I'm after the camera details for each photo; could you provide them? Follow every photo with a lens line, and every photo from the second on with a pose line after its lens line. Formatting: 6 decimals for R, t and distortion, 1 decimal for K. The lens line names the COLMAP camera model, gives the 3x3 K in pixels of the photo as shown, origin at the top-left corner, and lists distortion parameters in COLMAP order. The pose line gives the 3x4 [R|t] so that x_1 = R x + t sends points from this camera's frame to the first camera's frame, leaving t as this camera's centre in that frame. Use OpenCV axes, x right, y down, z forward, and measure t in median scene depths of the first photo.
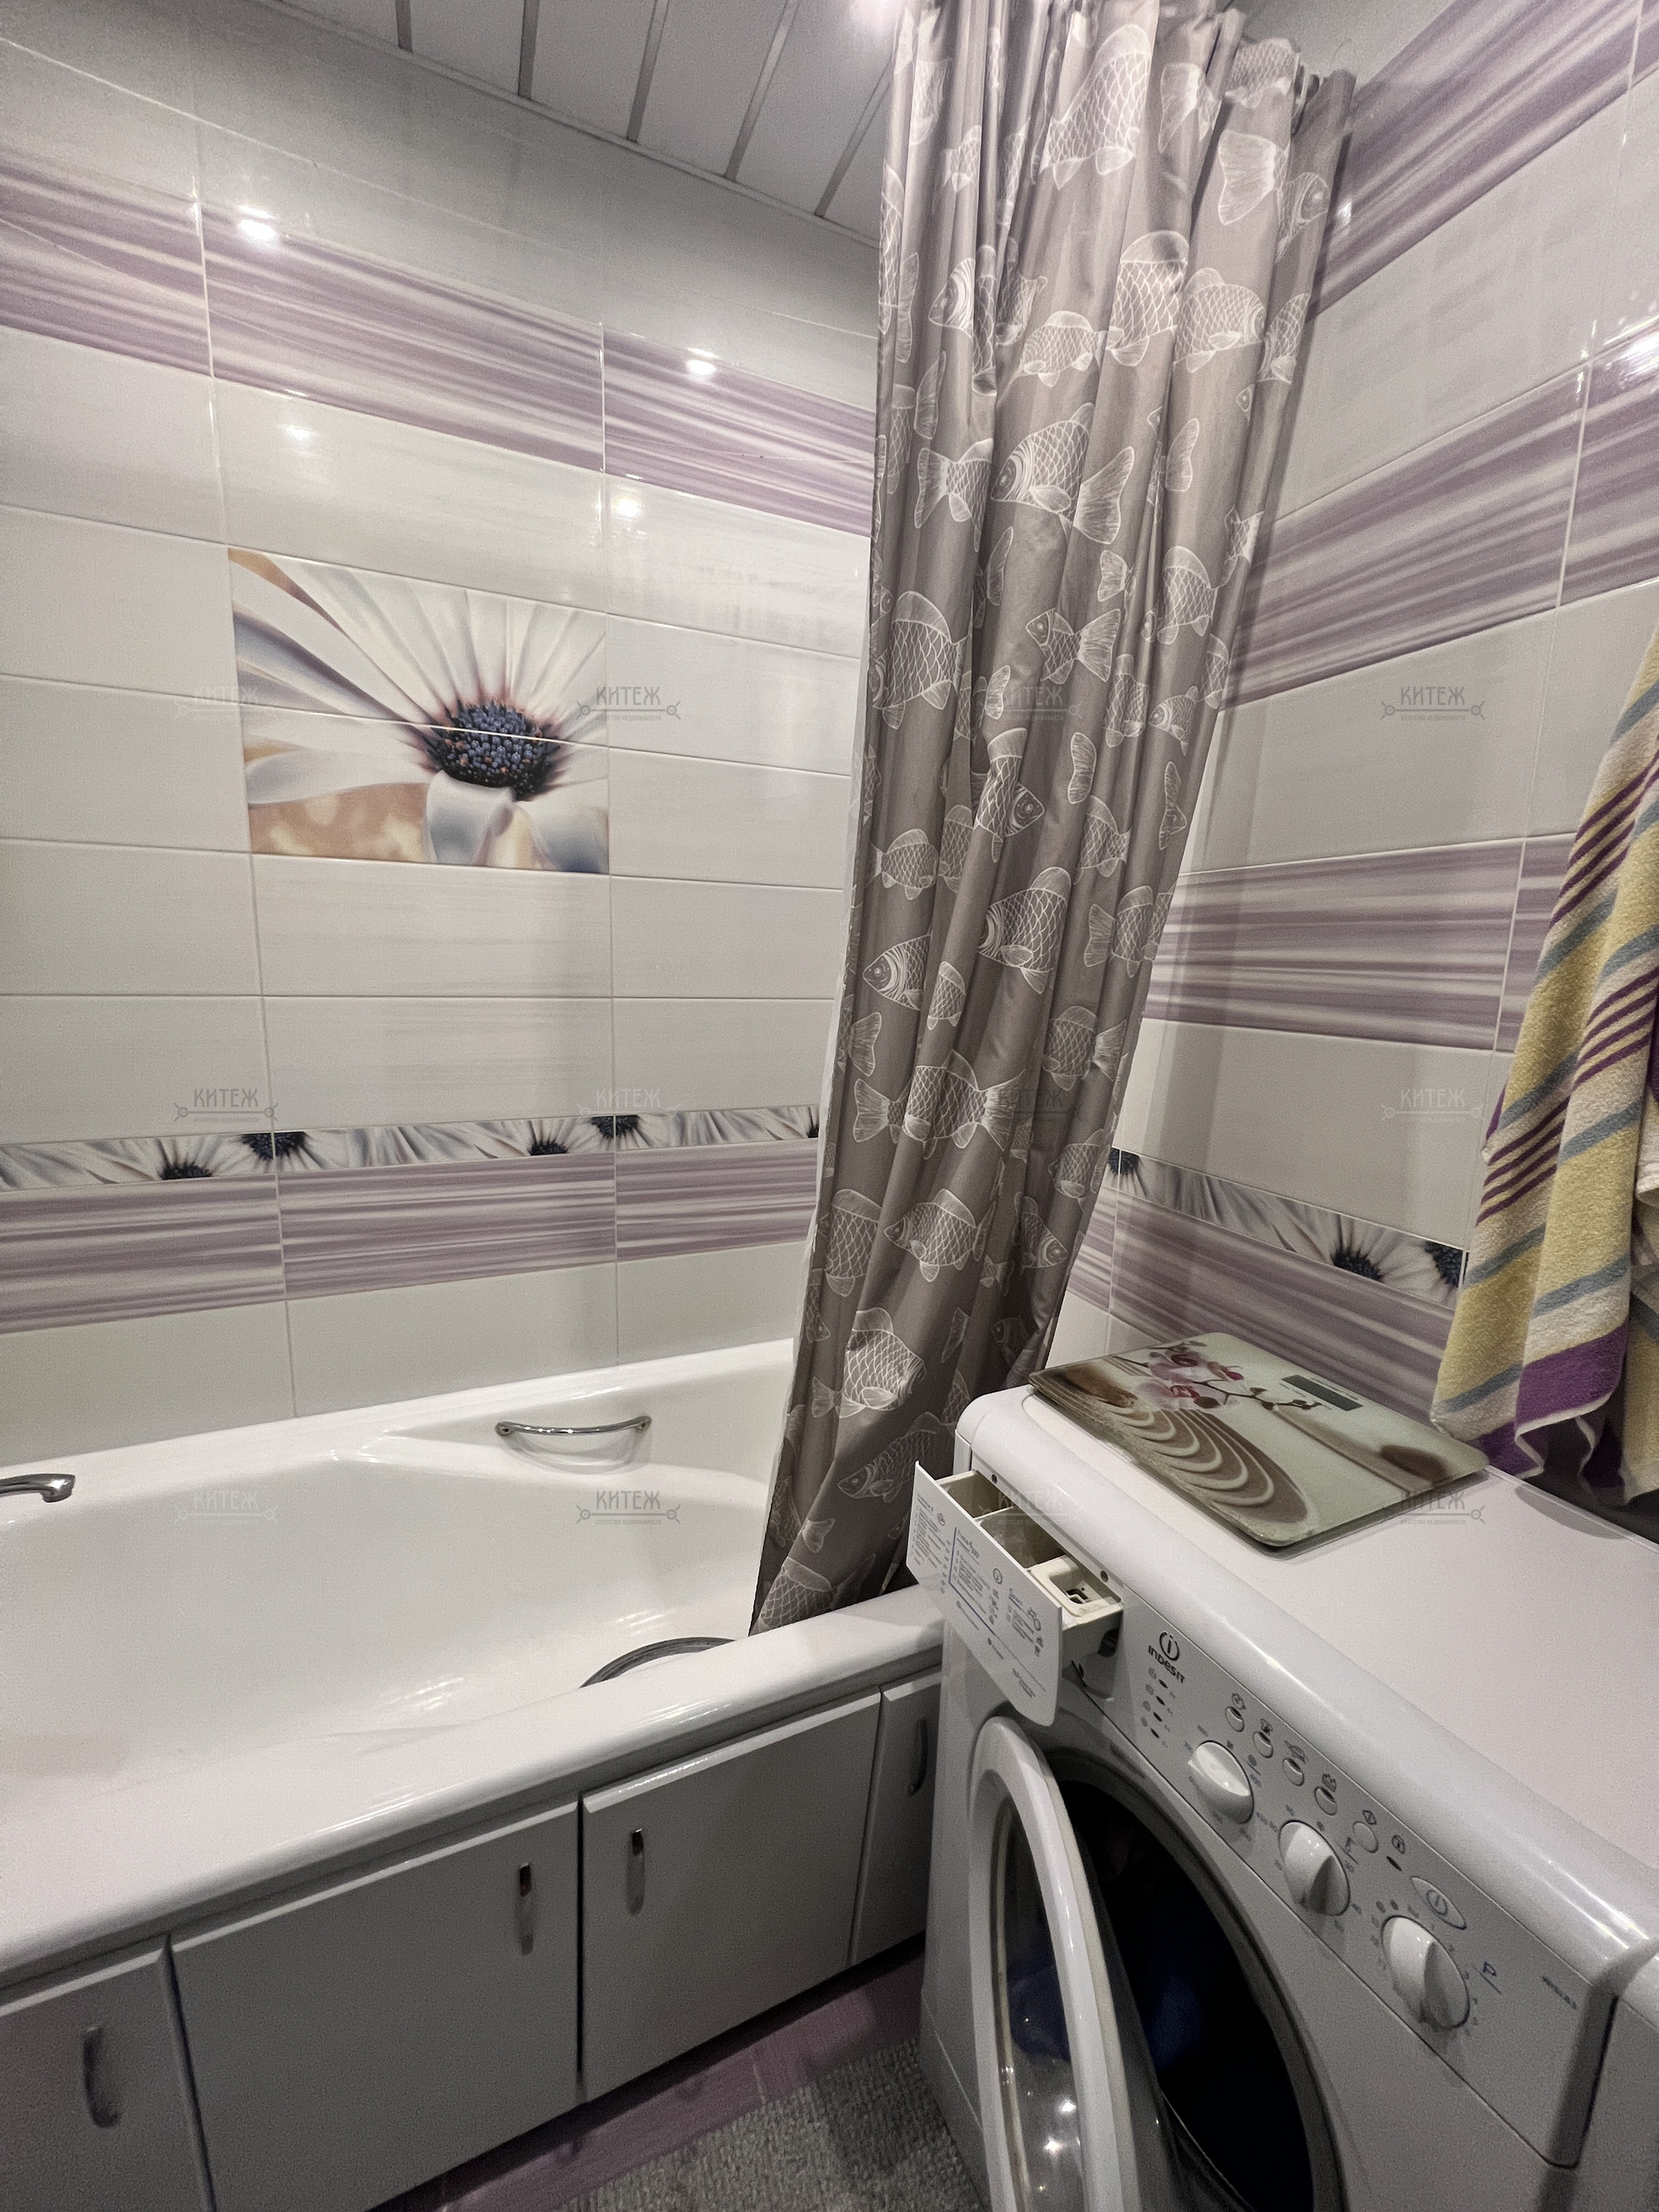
lens RADIAL K [[882.9, 0, 832.6], [0, 882.9, 1111.6], [0, 0, 1]] dist [-0.001760, -0.000040]
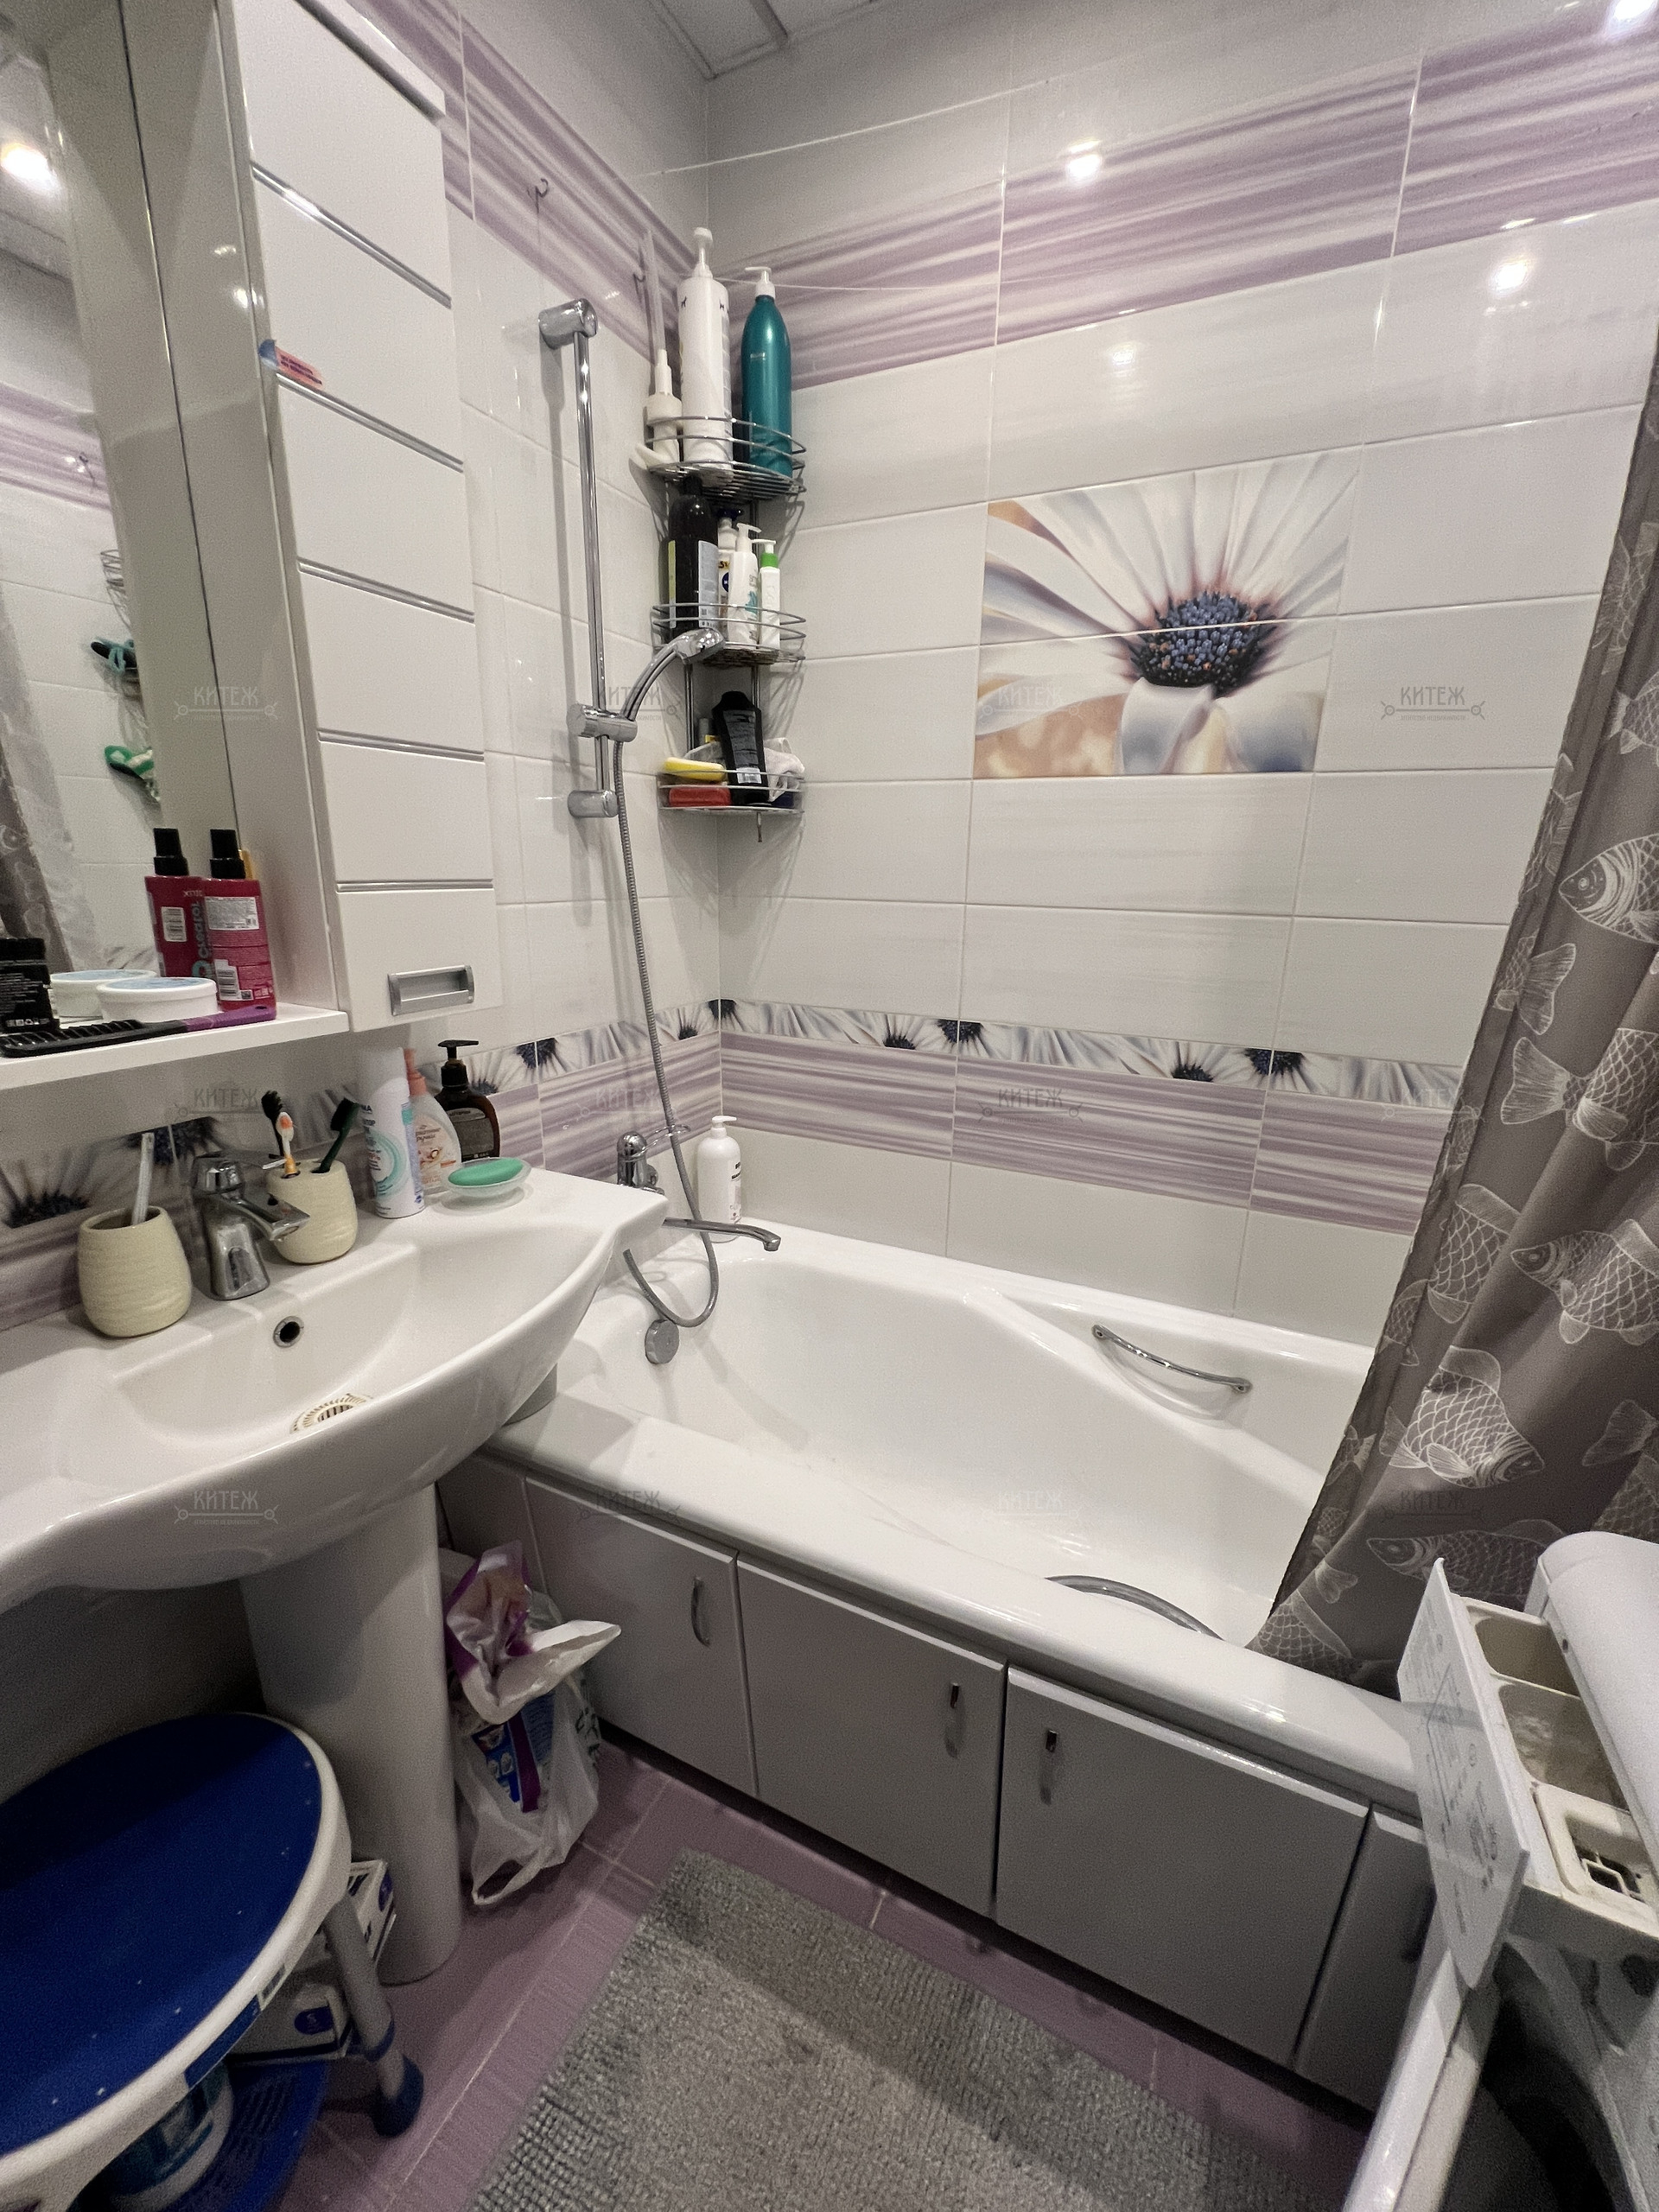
lens RADIAL K [[882.9, 0, 834.5], [0, 882.9, 1110.5], [0, 0, 1]] dist [-0.001760, -0.000040]
pose [[0.646450, 0.194099, -0.737853, 0.164780], [-0.129655, 0.980979, 0.144461, -0.008019], [0.751859, 0.002279, 0.659320, 0.090897]]
